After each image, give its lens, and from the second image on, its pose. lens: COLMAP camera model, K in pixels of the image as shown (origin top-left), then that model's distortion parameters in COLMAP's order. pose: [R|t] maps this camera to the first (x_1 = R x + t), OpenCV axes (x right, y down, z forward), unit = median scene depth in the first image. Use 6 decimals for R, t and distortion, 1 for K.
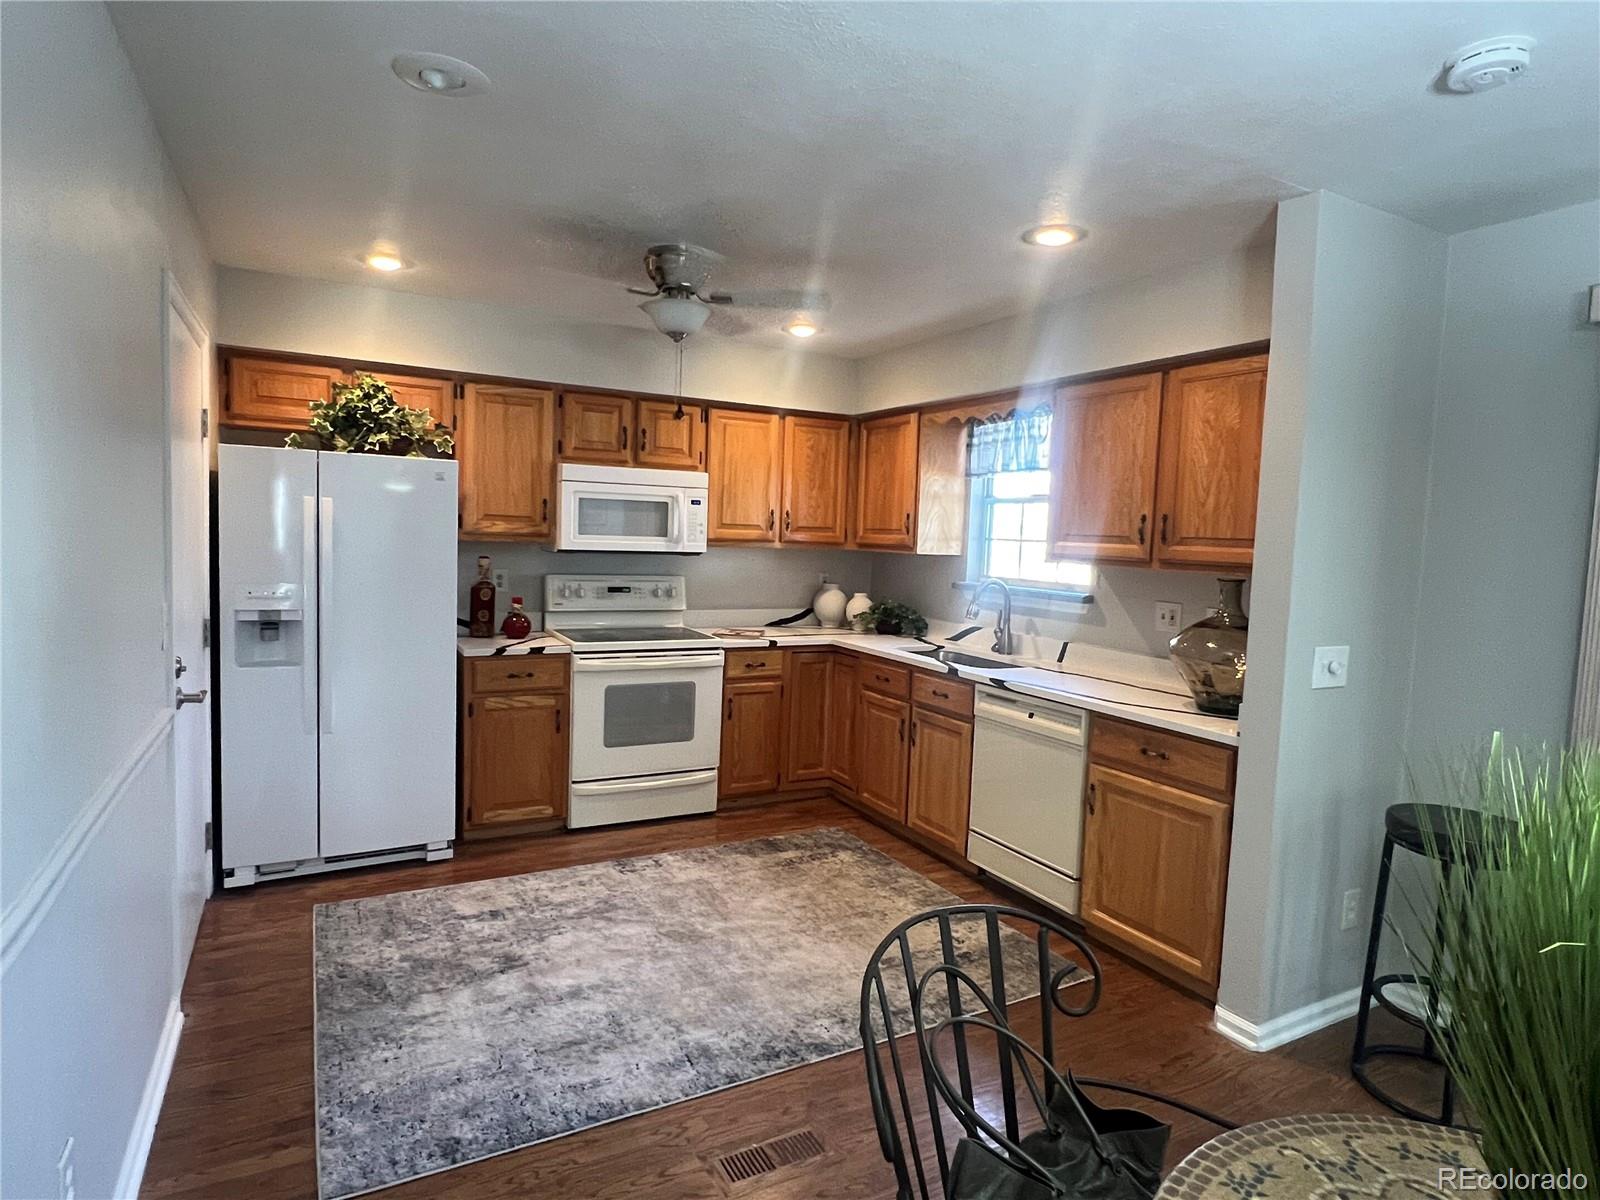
lens RADIAL K [[884.4, 0, 800.0], [0, 884.4, 600.0], [0, 0, 1]] dist [-0.000200, -0.000050]
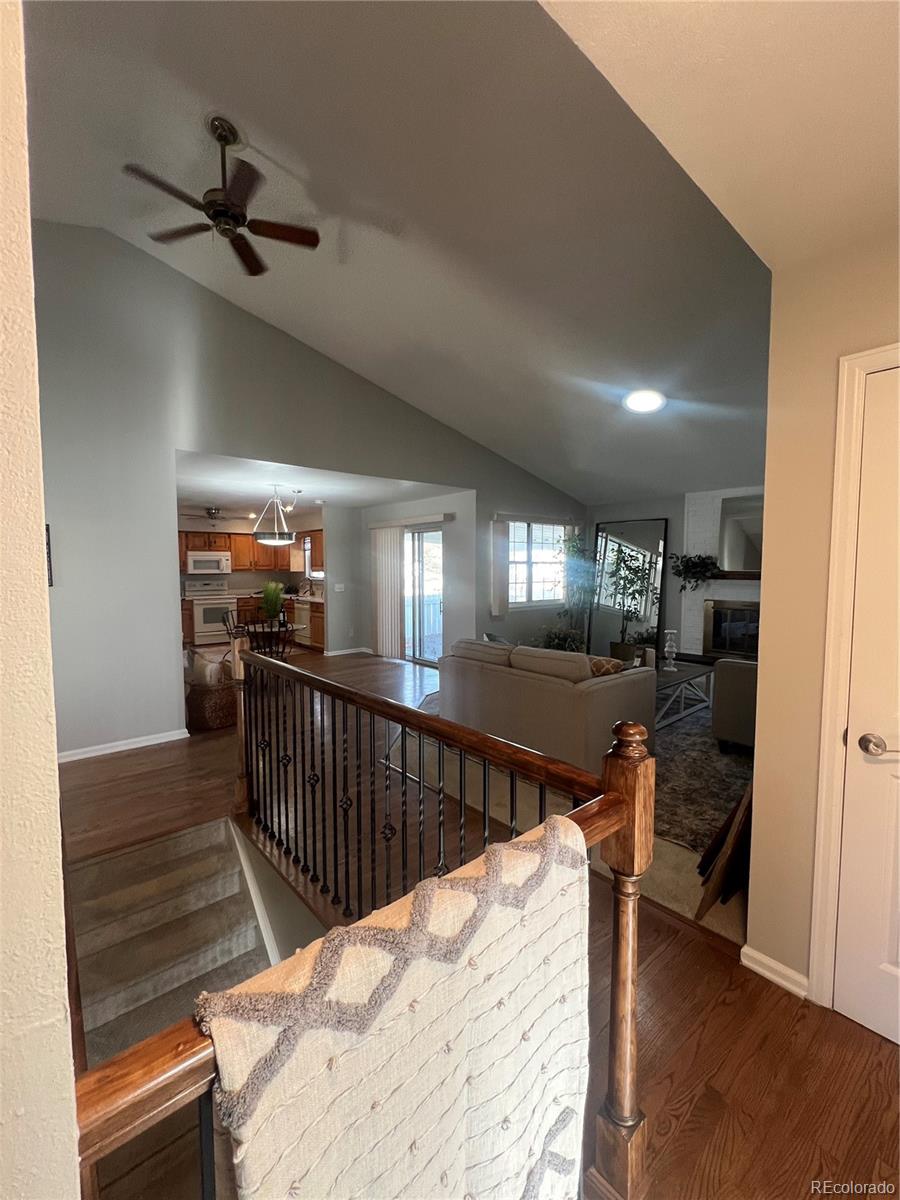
lens RADIAL K [[492.7, 0, 450.0], [0, 492.7, 600.0], [0, 0, 1]] dist [-0.000711, -0.000022]
pose [[0.978668, -0.054433, 0.198106, 0.387364], [0.055654, 0.998450, -0.000599, 0.114617], [-0.197766, 0.011611, 0.980180, -1.248197]]
